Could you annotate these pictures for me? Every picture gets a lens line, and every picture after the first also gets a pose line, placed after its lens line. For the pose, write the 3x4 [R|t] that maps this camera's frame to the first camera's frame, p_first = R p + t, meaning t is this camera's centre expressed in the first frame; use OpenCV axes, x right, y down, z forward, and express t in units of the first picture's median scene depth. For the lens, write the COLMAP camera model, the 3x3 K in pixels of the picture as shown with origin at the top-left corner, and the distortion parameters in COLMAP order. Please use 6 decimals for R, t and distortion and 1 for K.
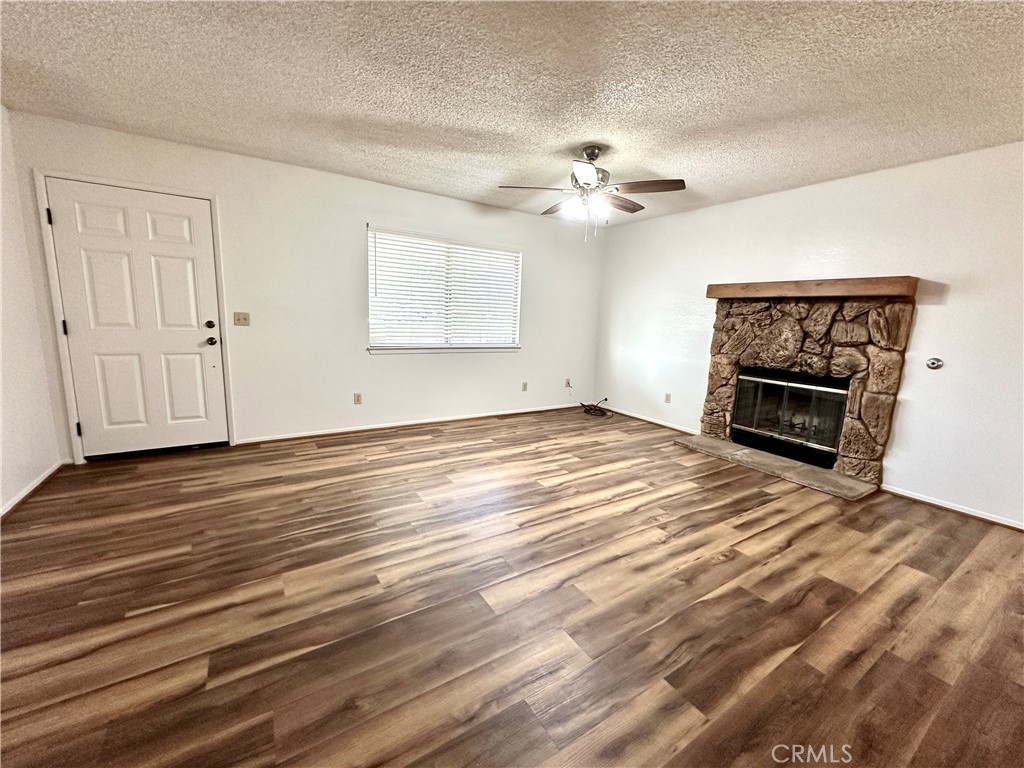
lens RADIAL K [[408.5, 0, 511.5], [0, 408.5, 383.4], [0, 0, 1]] dist [-0.002764, 0.001100]
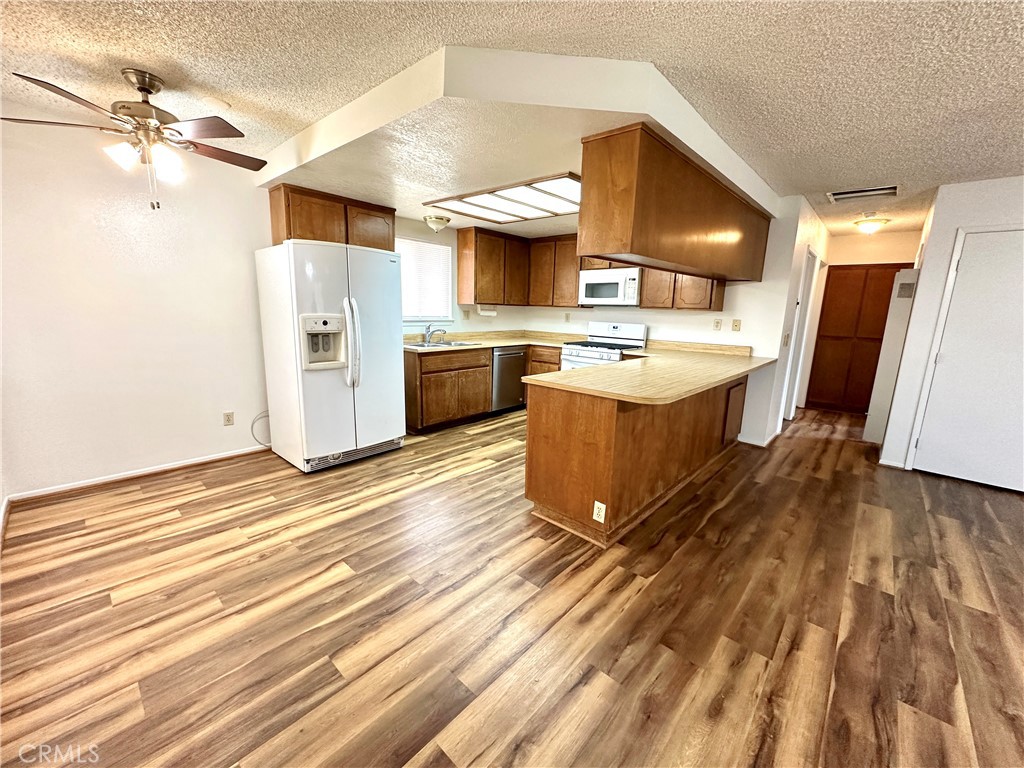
lens RADIAL K [[408.5, 0, 510.8], [0, 408.5, 383.8], [0, 0, 1]] dist [-0.002764, 0.001100]
pose [[-0.962653, -0.019235, -0.270056, 0.866190], [-0.111718, 0.936814, 0.331511, -0.119854], [0.246615, 0.349300, -0.903975, 0.716973]]
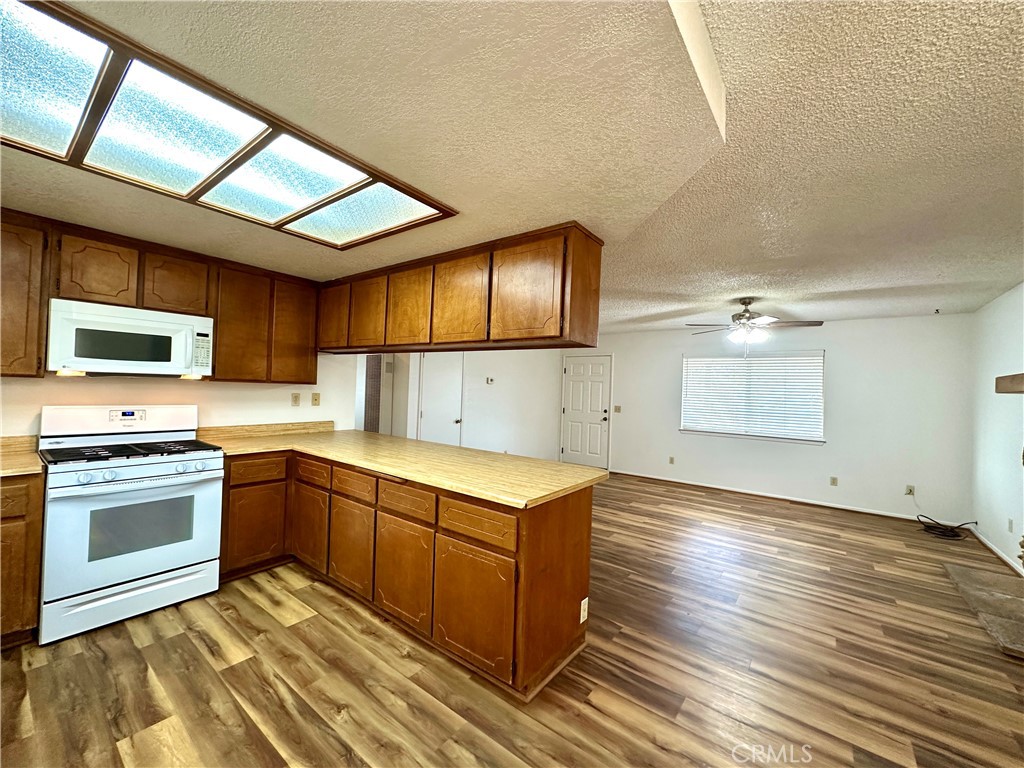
lens RADIAL K [[408.5, 0, 512.0], [0, 408.5, 386.2], [0, 0, 1]] dist [-0.002764, 0.001100]
pose [[0.342434, -0.037207, -0.938805, 1.112084], [-0.176231, 0.978937, -0.103079, 0.034853], [0.922866, 0.200744, 0.328664, -0.183189]]
